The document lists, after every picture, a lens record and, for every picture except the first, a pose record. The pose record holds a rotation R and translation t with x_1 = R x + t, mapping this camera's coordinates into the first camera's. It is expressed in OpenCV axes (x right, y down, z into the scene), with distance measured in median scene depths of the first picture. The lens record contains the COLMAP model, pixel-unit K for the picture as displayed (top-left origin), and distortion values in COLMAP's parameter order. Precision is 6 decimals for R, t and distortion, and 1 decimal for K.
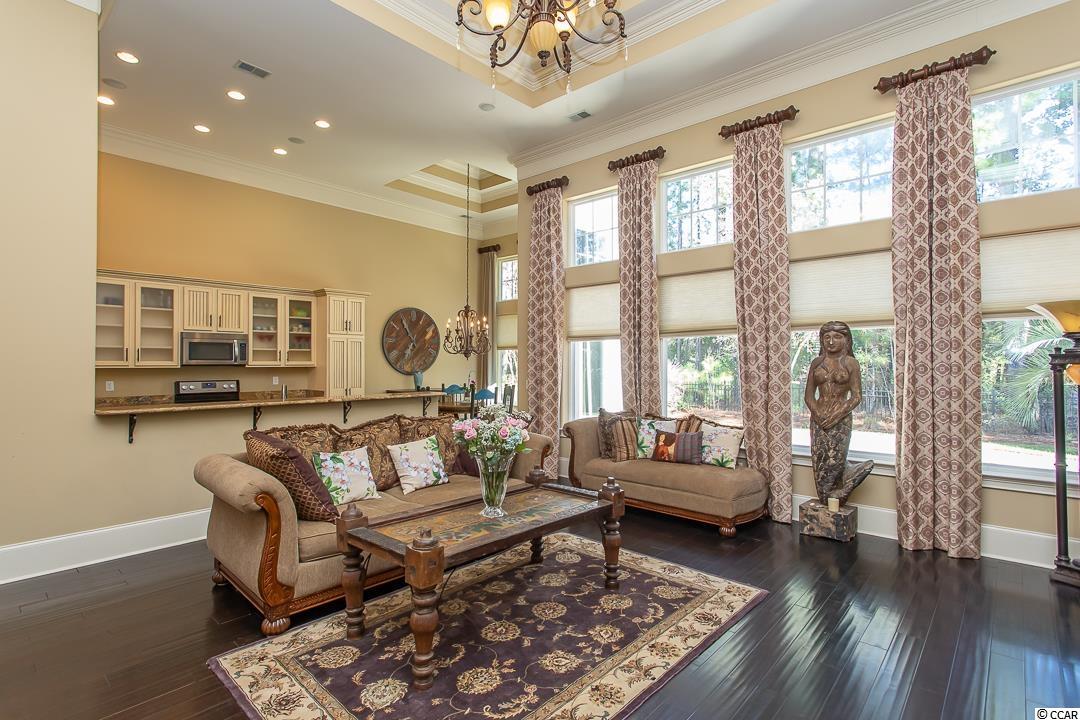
lens RADIAL K [[527.7, 0, 527.0], [0, 527.7, 359.2], [0, 0, 1]] dist [0.001074, 0.003730]
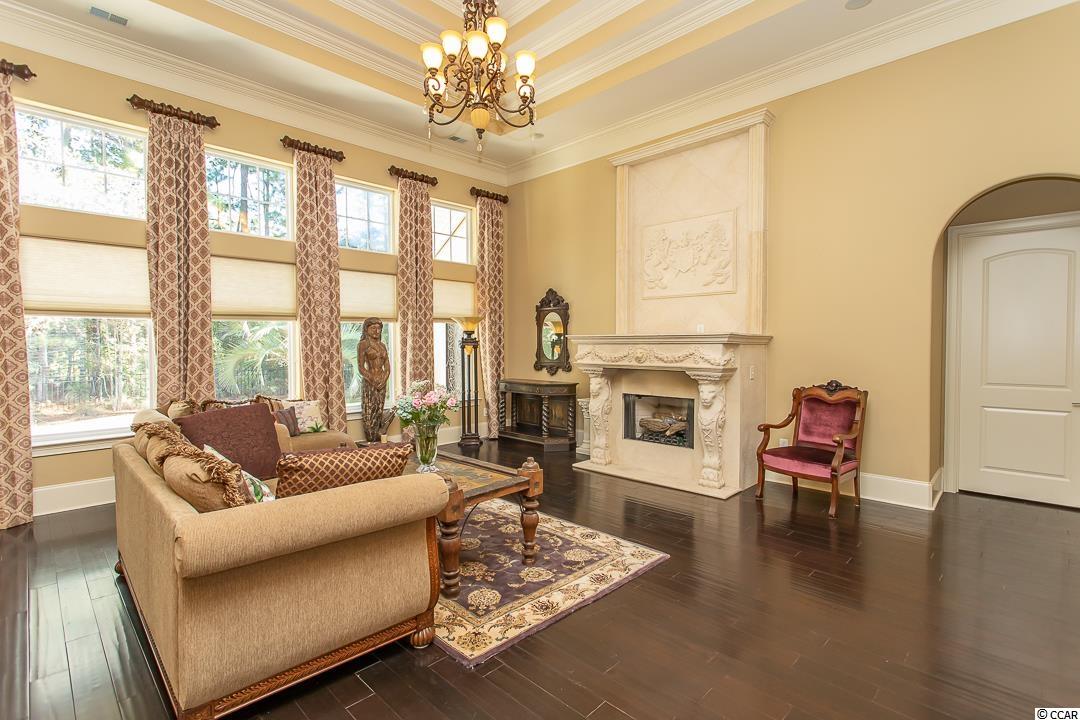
lens RADIAL K [[527.7, 0, 548.1], [0, 527.7, 356.7], [0, 0, 1]] dist [0.001074, 0.003730]
pose [[0.005788, -0.024849, 0.999674, -0.916192], [-0.000863, 0.999691, 0.024854, 0.002329], [-0.999983, -0.001007, 0.005765, 0.519495]]
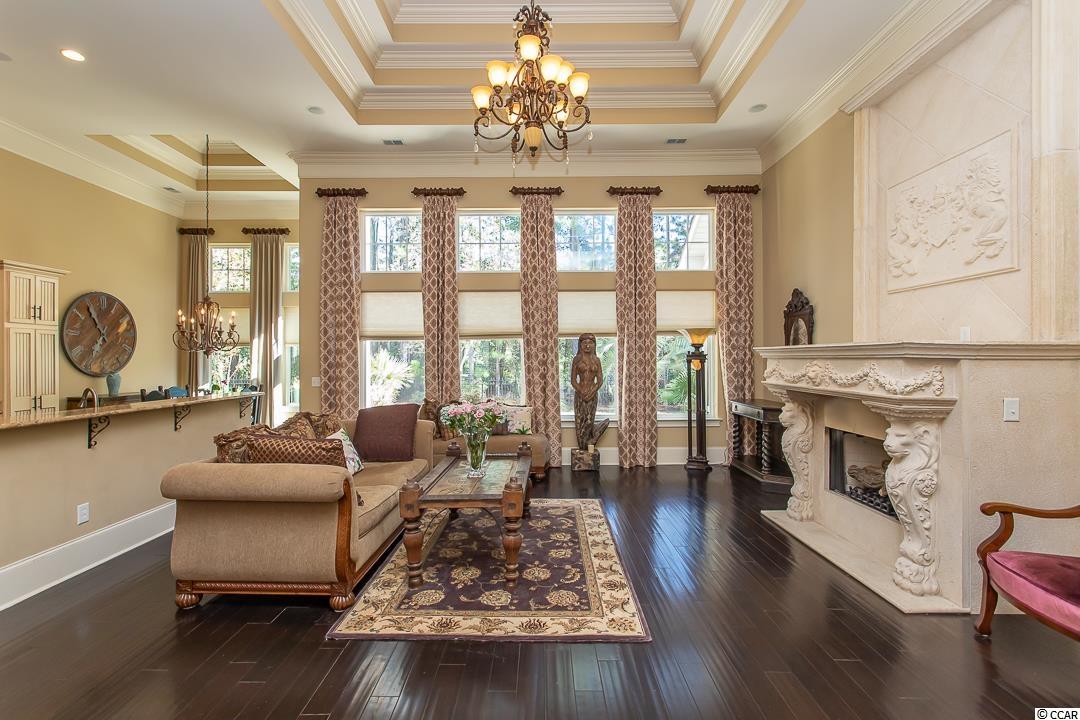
lens RADIAL K [[527.7, 0, 528.4], [0, 527.7, 355.7], [0, 0, 1]] dist [0.001074, 0.003730]
pose [[0.741463, 0.000454, 0.670994, -0.617479], [0.000522, 0.999999, -0.001253, -0.001582], [-0.670994, 0.001280, 0.741462, -0.047085]]
